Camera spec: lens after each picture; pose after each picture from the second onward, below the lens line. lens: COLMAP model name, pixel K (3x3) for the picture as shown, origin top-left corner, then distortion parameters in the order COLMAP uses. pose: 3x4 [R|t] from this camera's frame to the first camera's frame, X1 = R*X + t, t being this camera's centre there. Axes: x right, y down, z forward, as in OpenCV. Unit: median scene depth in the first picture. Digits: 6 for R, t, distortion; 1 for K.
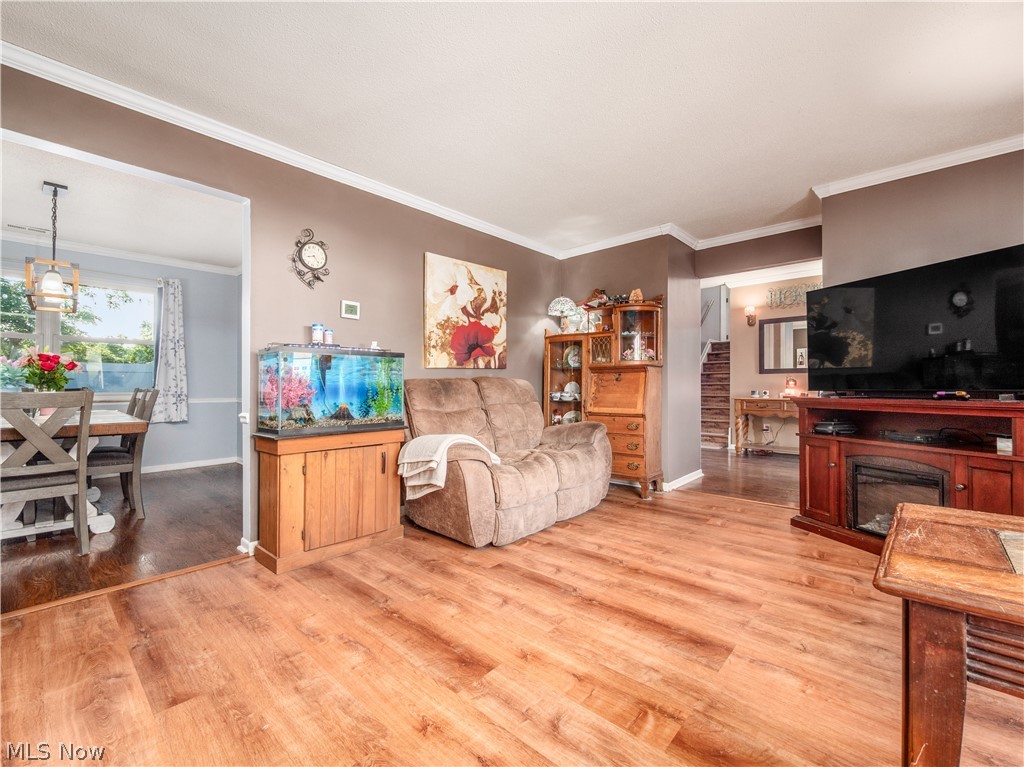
lens RADIAL K [[437.5, 0, 515.5], [0, 437.5, 383.5], [0, 0, 1]] dist [-0.008012, 0.001631]
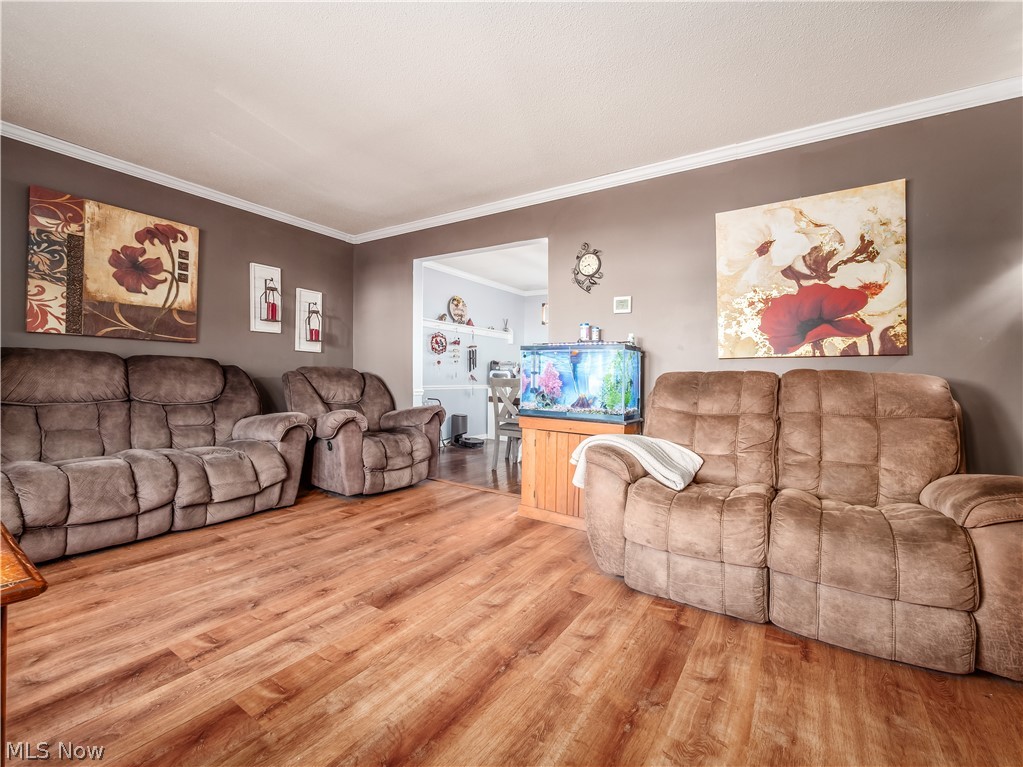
lens RADIAL K [[437.1, 0, 522.8], [0, 437.1, 378.7], [0, 0, 1]] dist [-0.008012, 0.001631]
pose [[0.168394, 0.015373, -0.985600, 0.704722], [-0.018567, 0.999750, 0.012422, -0.002980], [0.985545, 0.016208, 0.168637, 0.695330]]
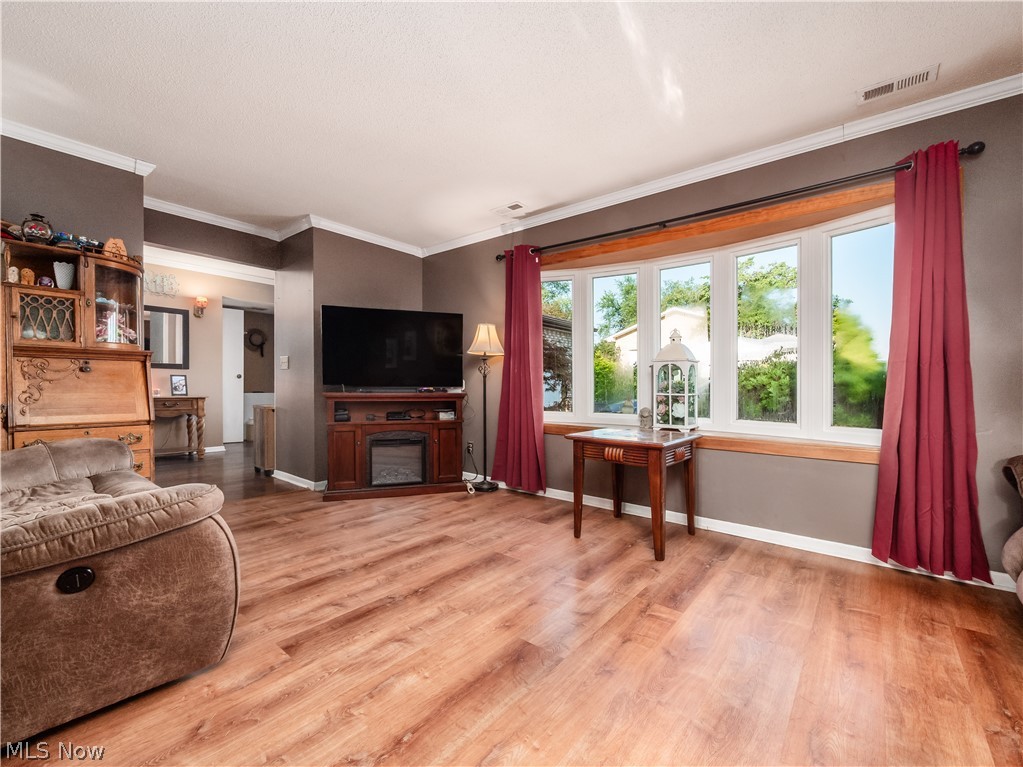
lens RADIAL K [[437.1, 0, 513.2], [0, 437.1, 388.5], [0, 0, 1]] dist [-0.008012, 0.001631]
pose [[-0.048405, -0.001293, 0.998827, -0.672832], [-0.017210, 0.999852, 0.000460, 0.011225], [-0.998679, -0.017168, -0.048420, 0.647074]]
